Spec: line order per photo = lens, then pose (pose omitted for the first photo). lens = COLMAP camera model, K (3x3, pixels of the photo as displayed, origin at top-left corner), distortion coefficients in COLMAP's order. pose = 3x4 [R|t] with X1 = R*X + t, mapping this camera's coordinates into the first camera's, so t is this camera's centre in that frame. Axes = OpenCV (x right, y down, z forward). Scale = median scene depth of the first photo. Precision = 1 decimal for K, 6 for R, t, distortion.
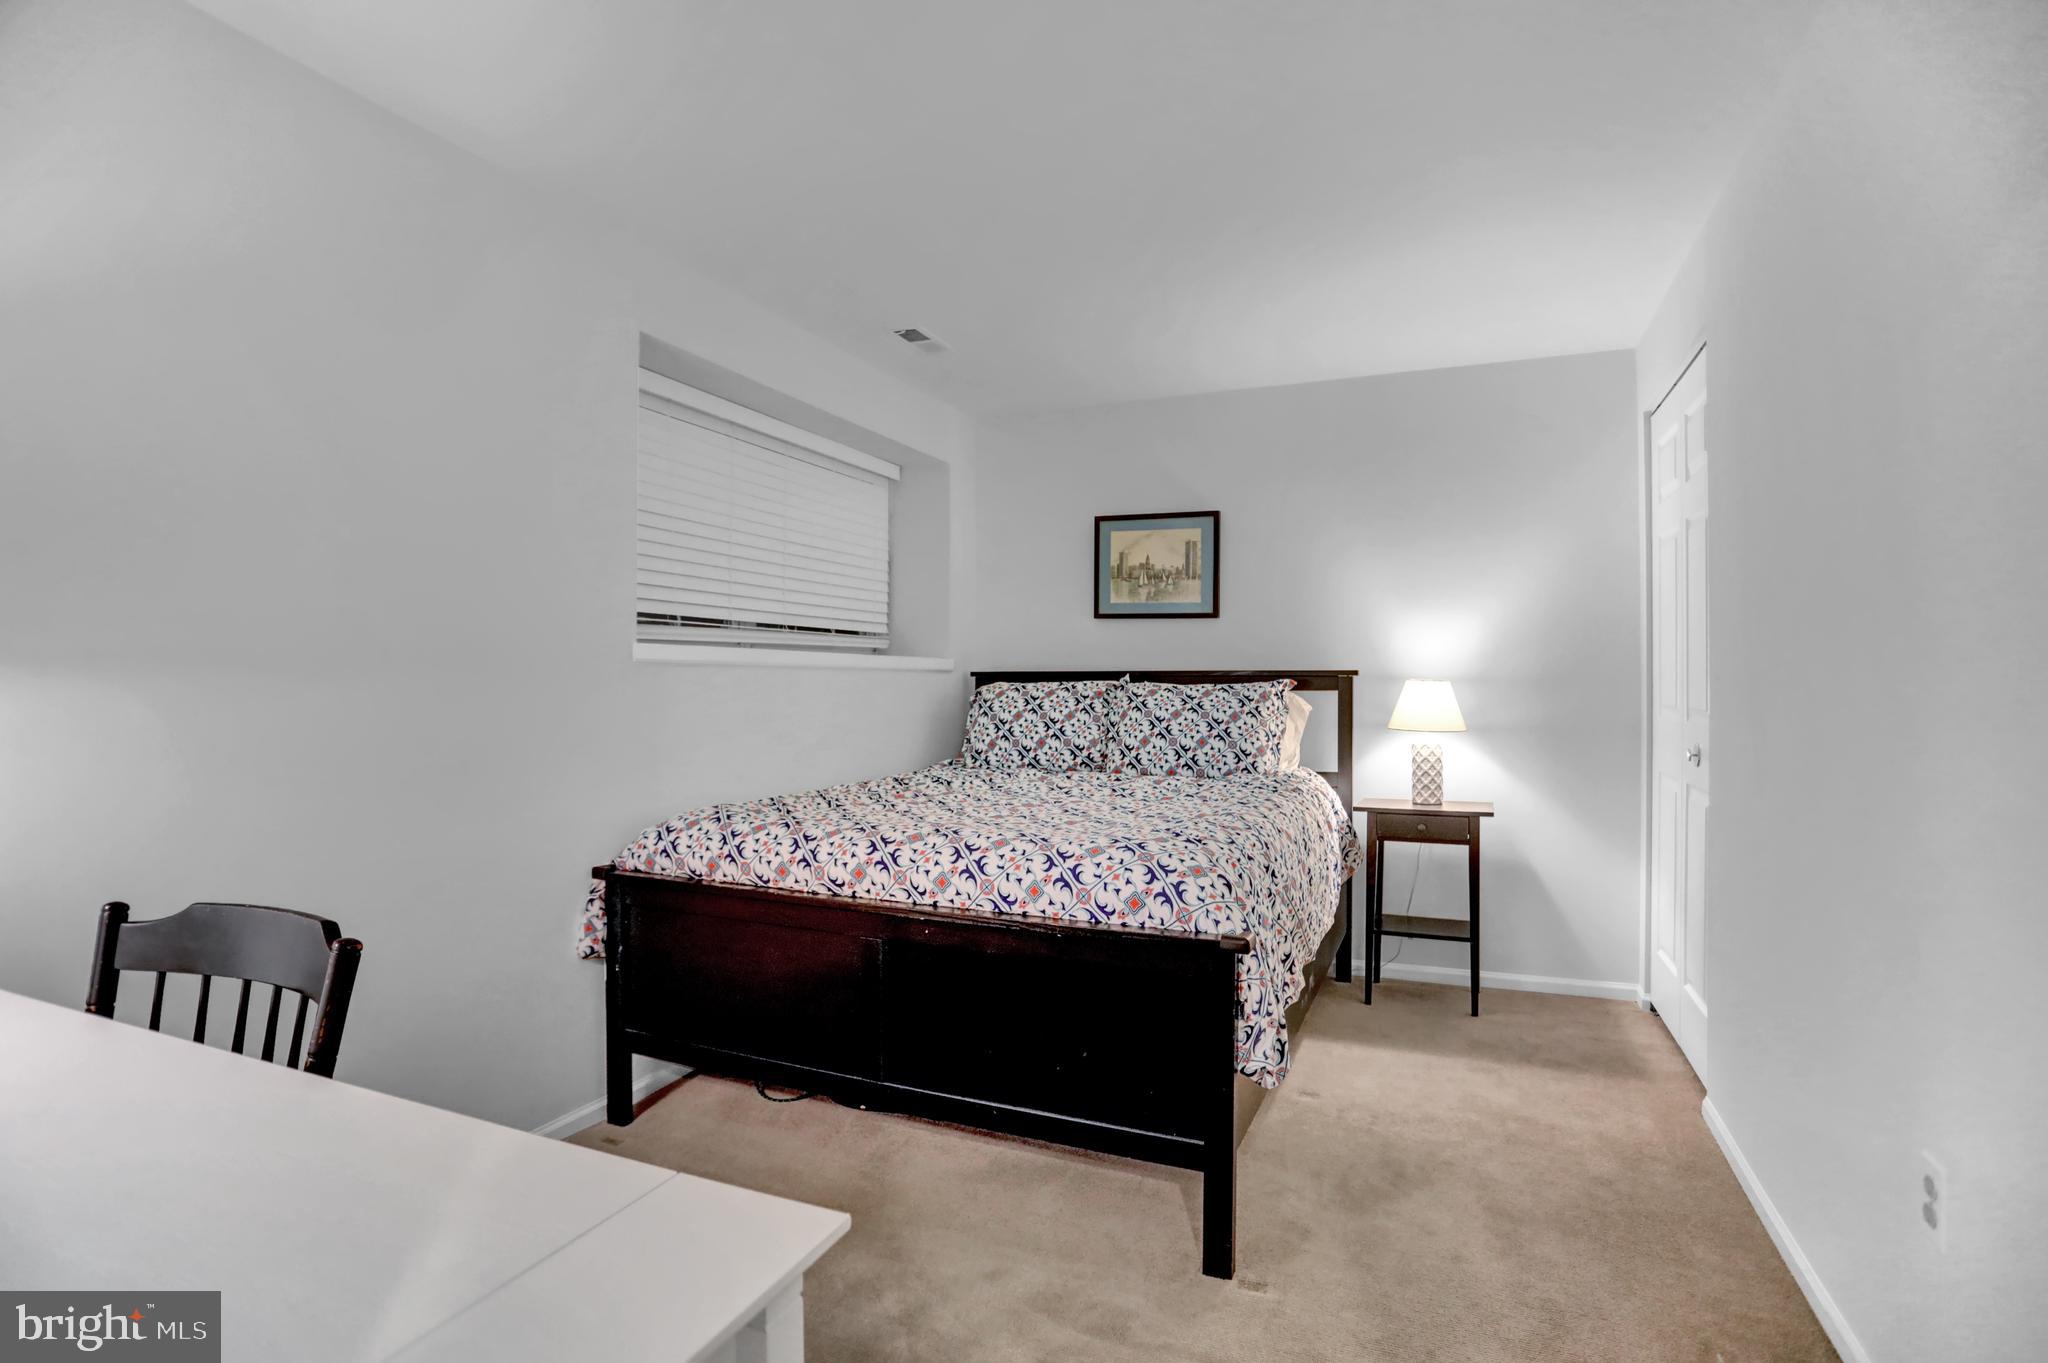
lens RADIAL K [[981.4, 0, 1029.4], [0, 981.4, 679.2], [0, 0, 1]] dist [-0.057795, 0.018783]
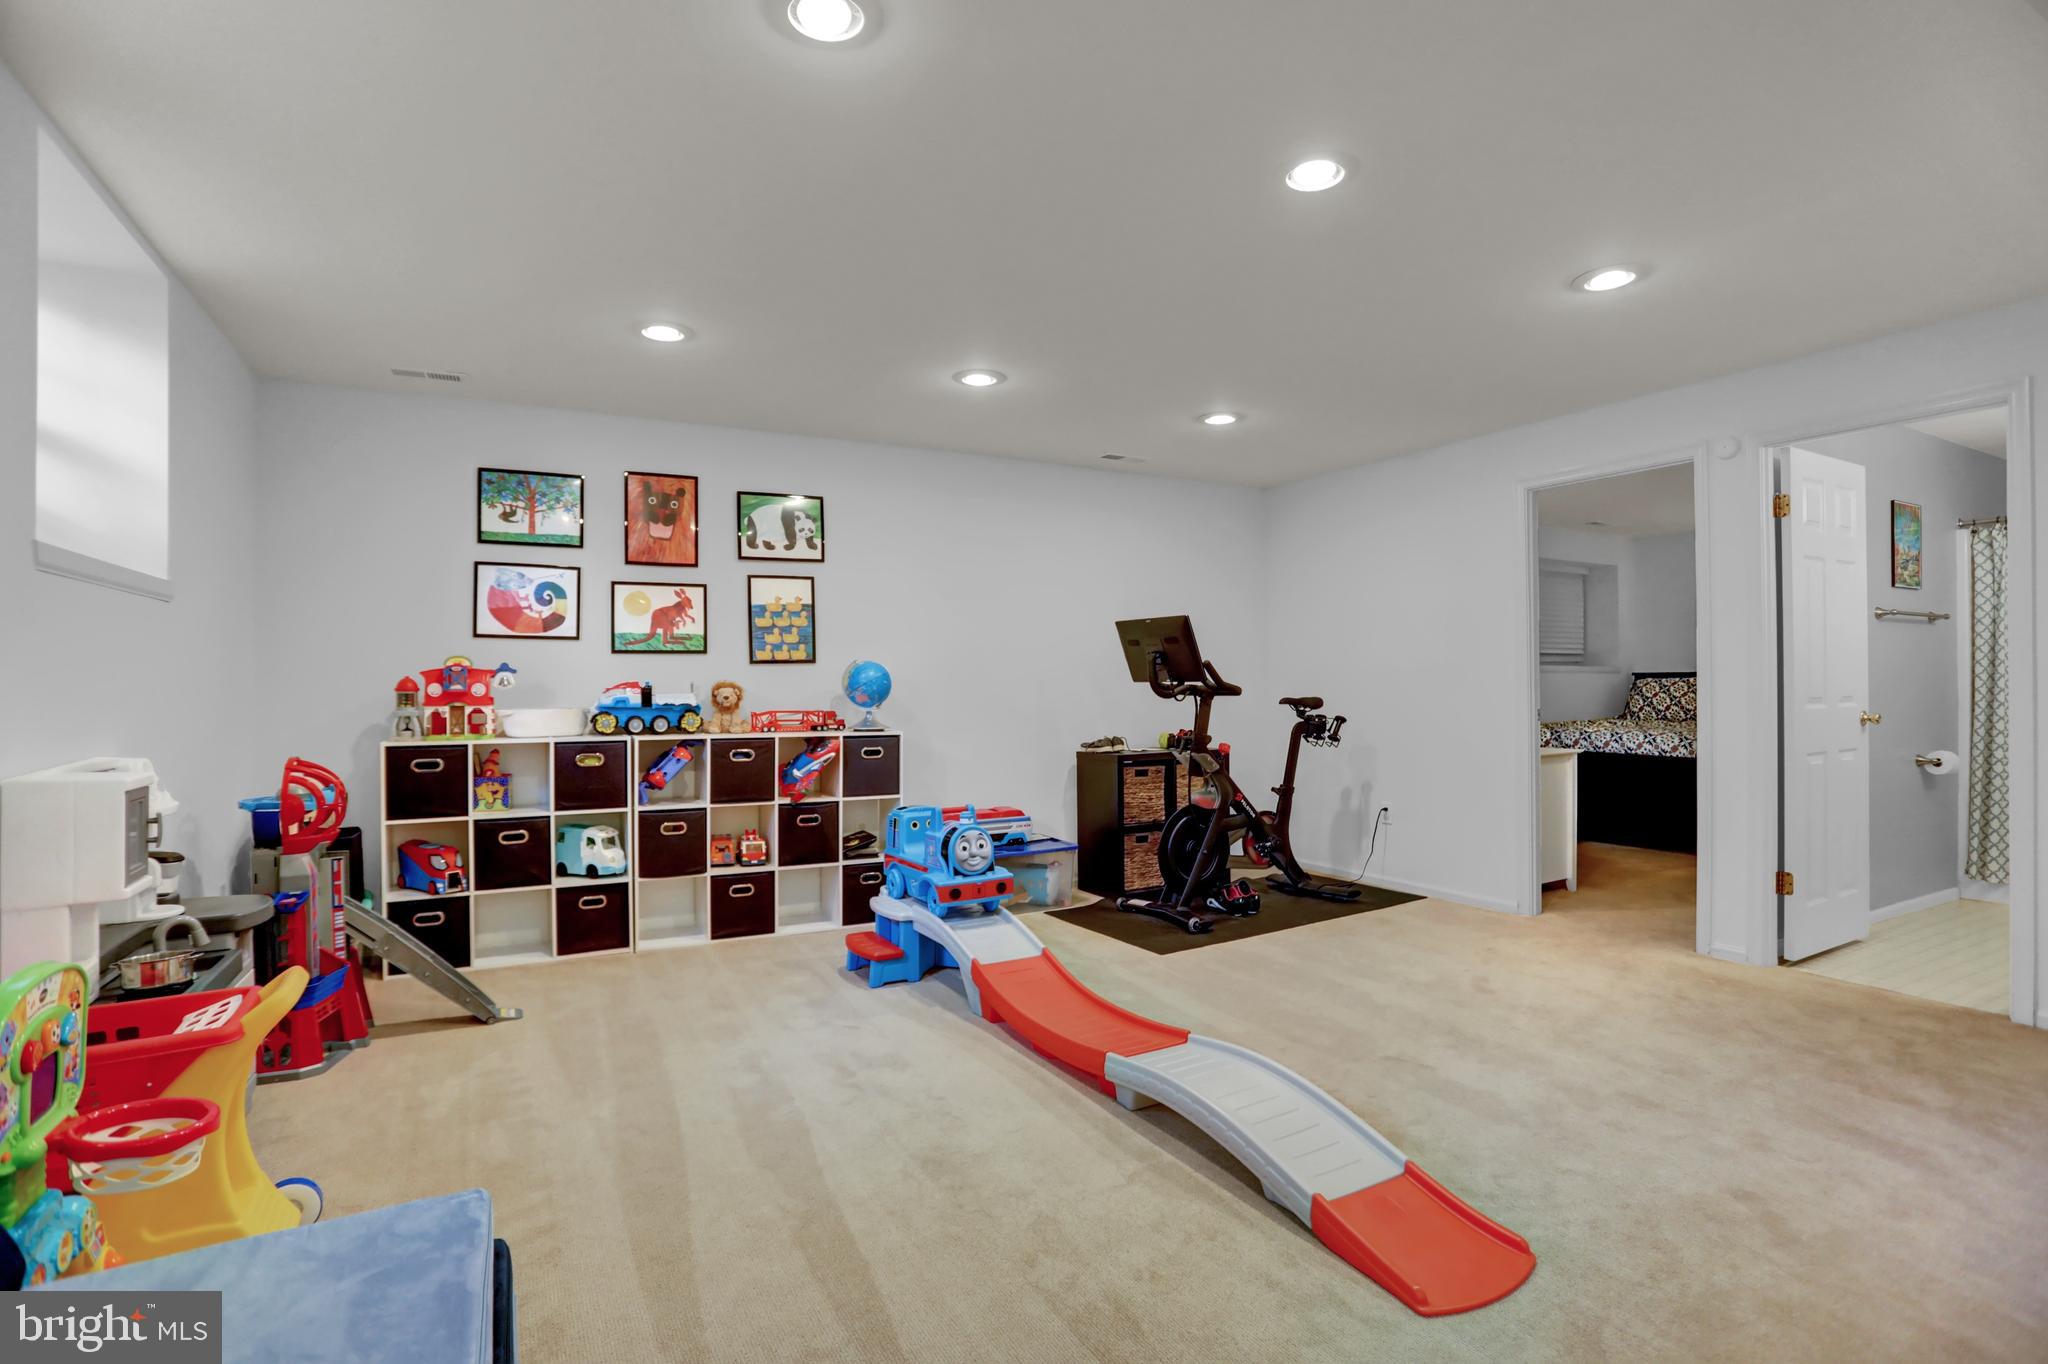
lens RADIAL K [[981.4, 0, 1031.4], [0, 981.4, 678.4], [0, 0, 1]] dist [-0.057795, 0.018783]
pose [[0.790626, -0.012255, -0.612176, 0.180312], [0.012664, 0.999913, -0.003662, -0.005446], [0.612168, -0.004857, 0.790713, -1.337187]]
